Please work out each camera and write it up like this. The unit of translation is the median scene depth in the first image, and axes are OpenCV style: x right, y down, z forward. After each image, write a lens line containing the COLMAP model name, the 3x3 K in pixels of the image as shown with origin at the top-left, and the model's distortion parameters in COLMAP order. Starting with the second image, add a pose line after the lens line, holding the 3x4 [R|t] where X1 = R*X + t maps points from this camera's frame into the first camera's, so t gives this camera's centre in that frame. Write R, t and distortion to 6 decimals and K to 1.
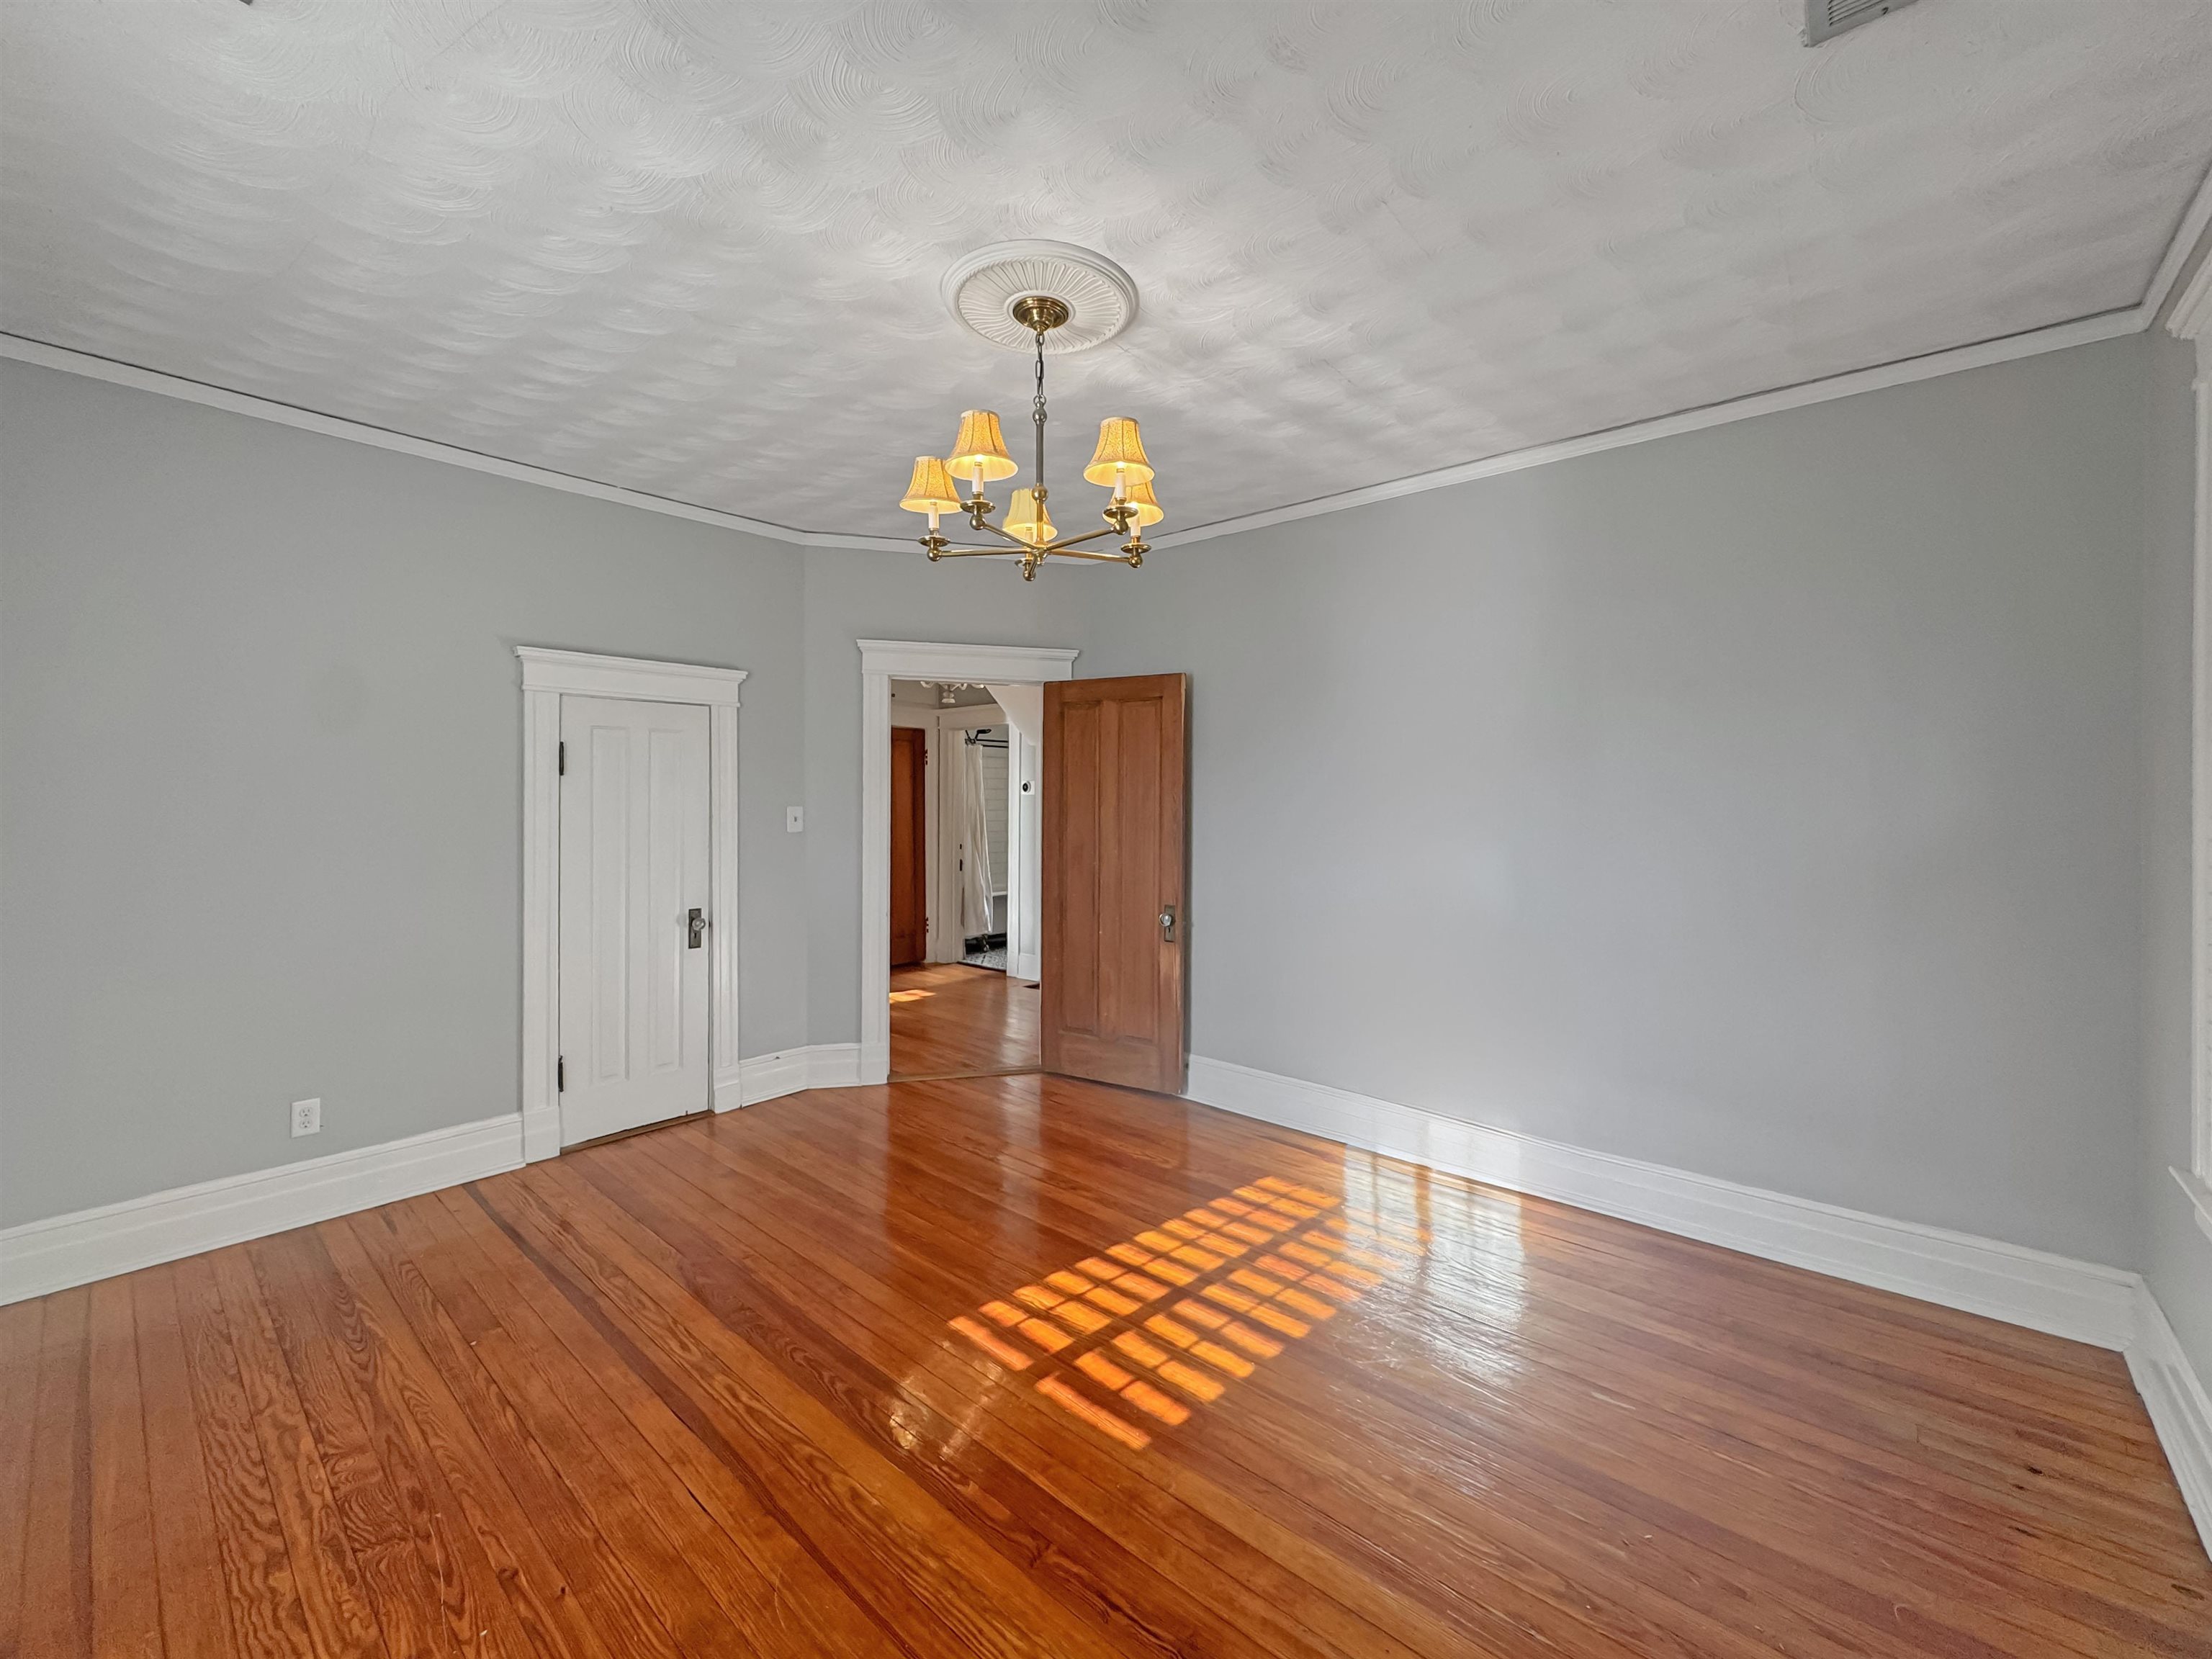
lens RADIAL K [[907.9, 0, 1114.3], [0, 907.9, 810.7], [0, 0, 1]] dist [-0.004621, -0.000943]
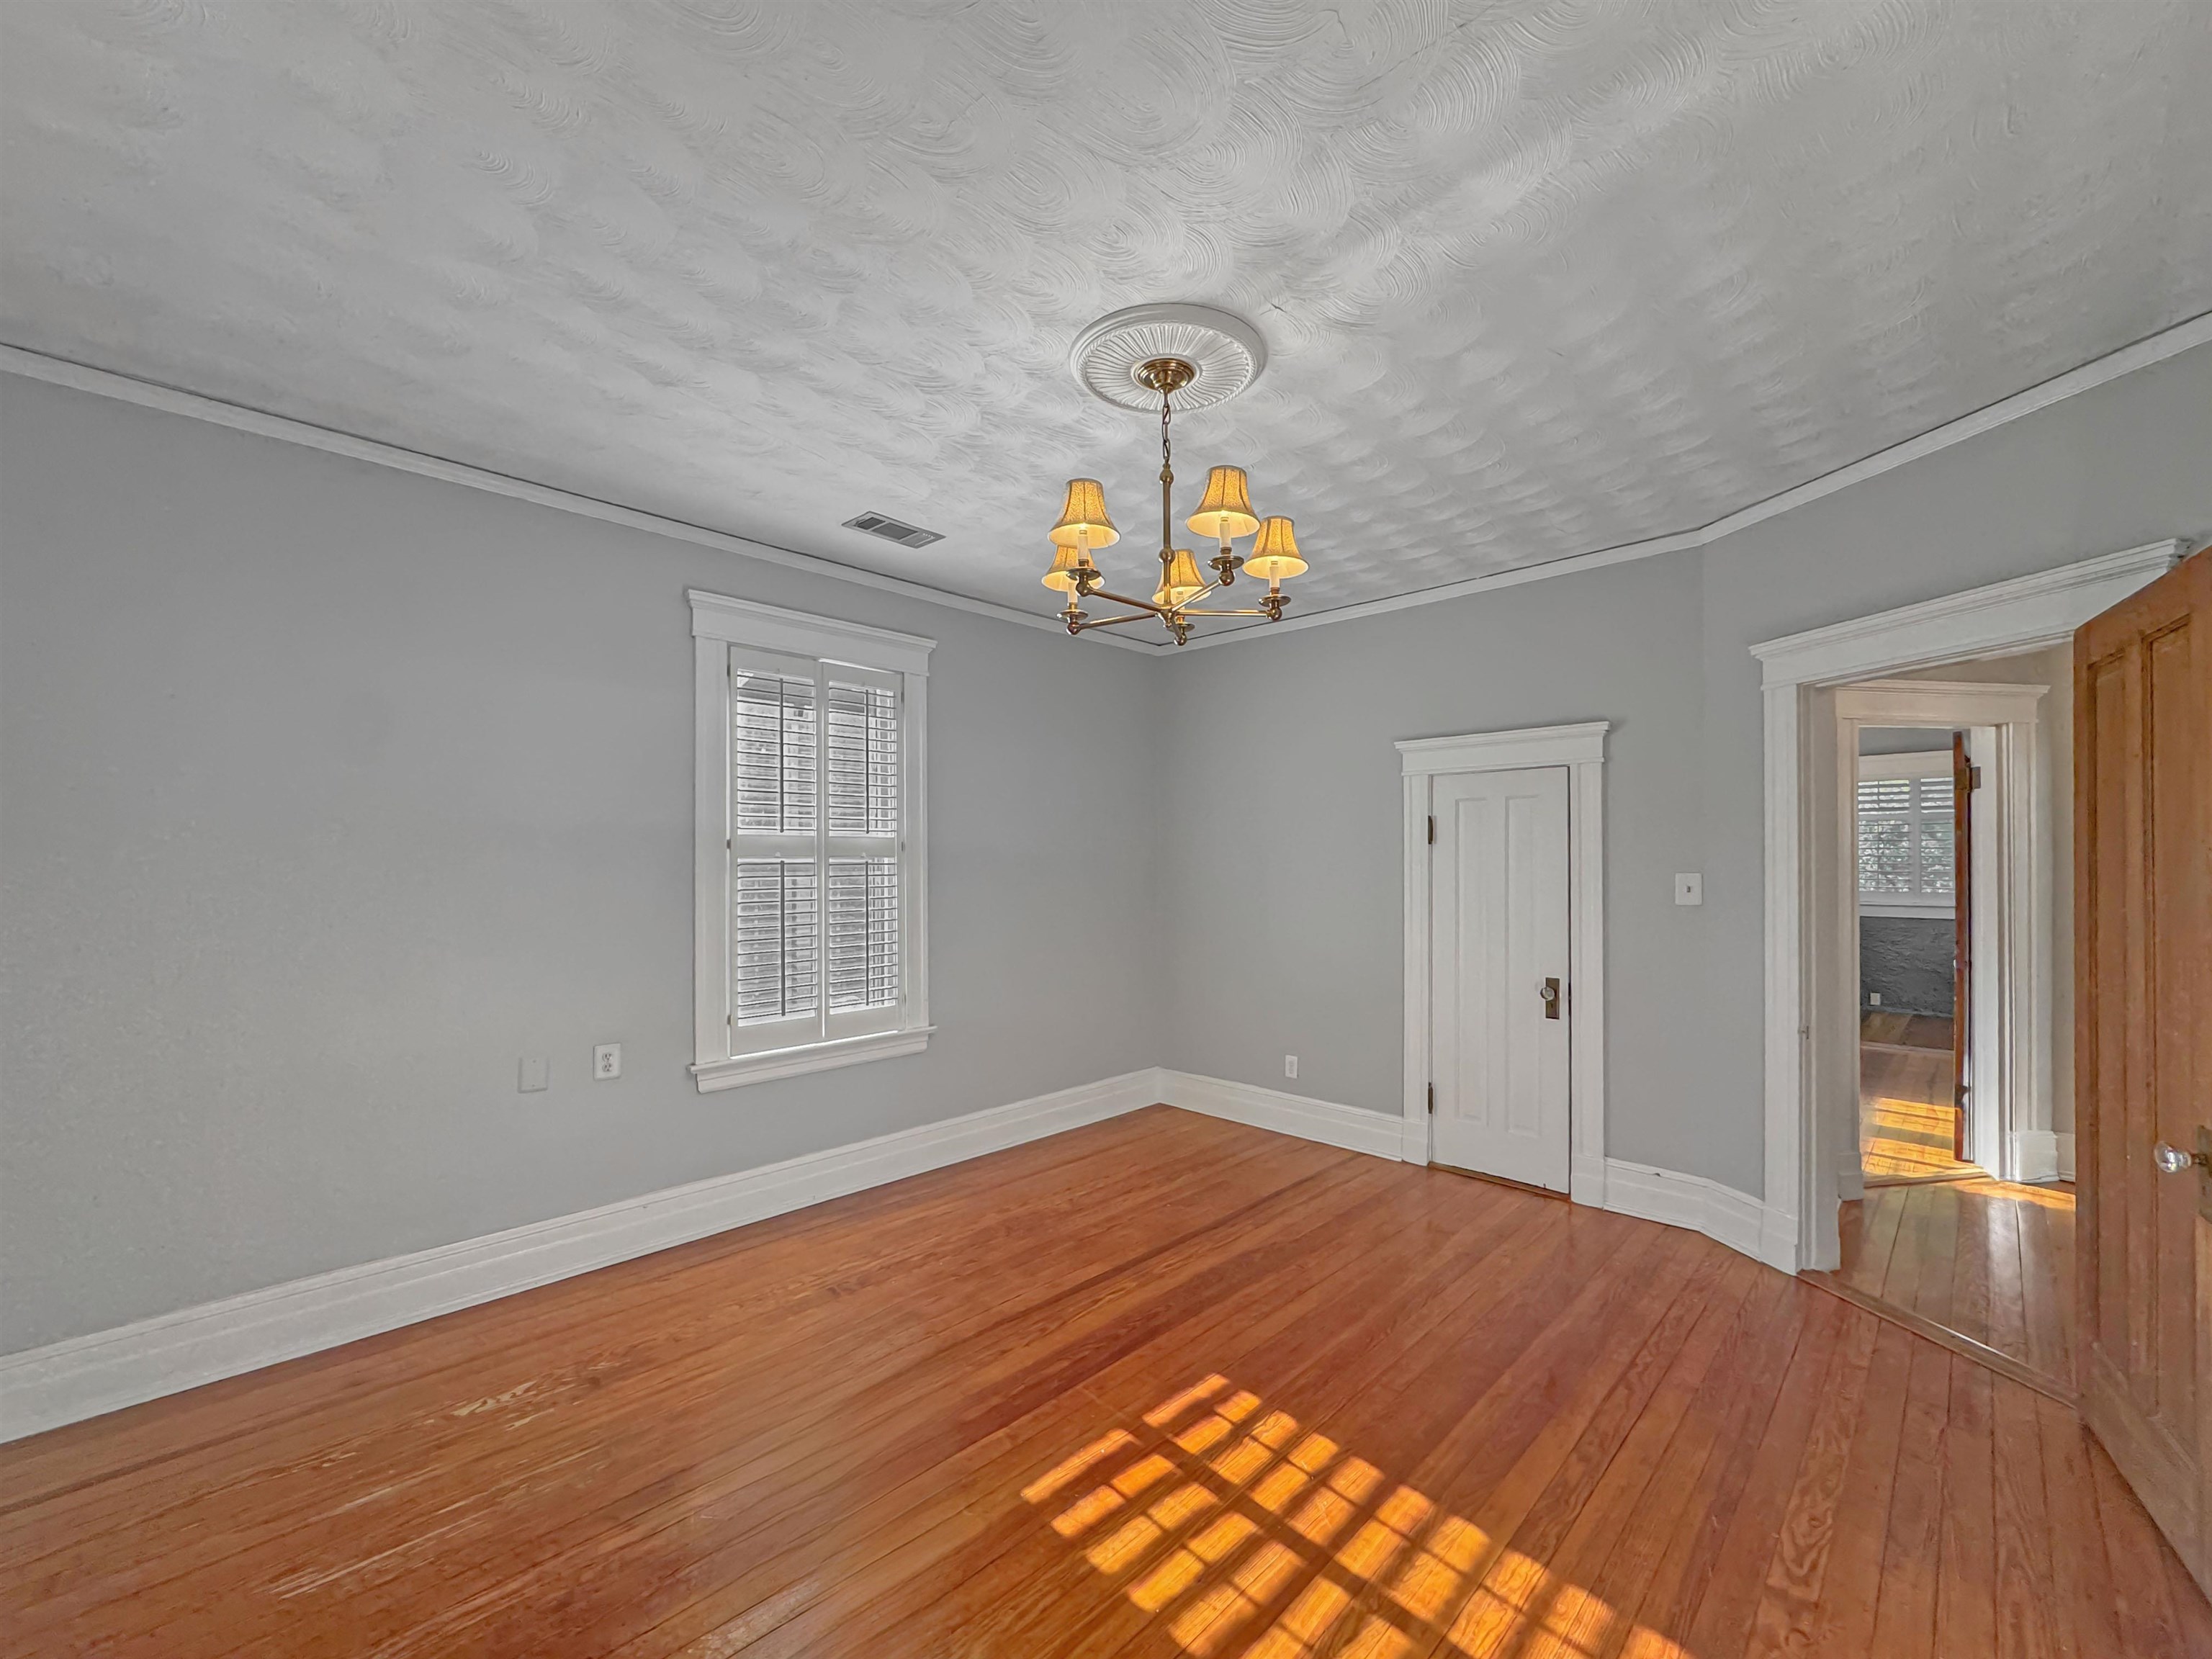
lens RADIAL K [[907.9, 0, 1101.1], [0, 907.9, 860.3], [0, 0, 1]] dist [-0.004621, -0.000943]
pose [[-0.069316, -0.007178, -0.997569, 0.765796], [-0.015407, 0.999863, -0.006124, -0.005063], [0.997476, 0.014945, -0.069417, 0.840187]]
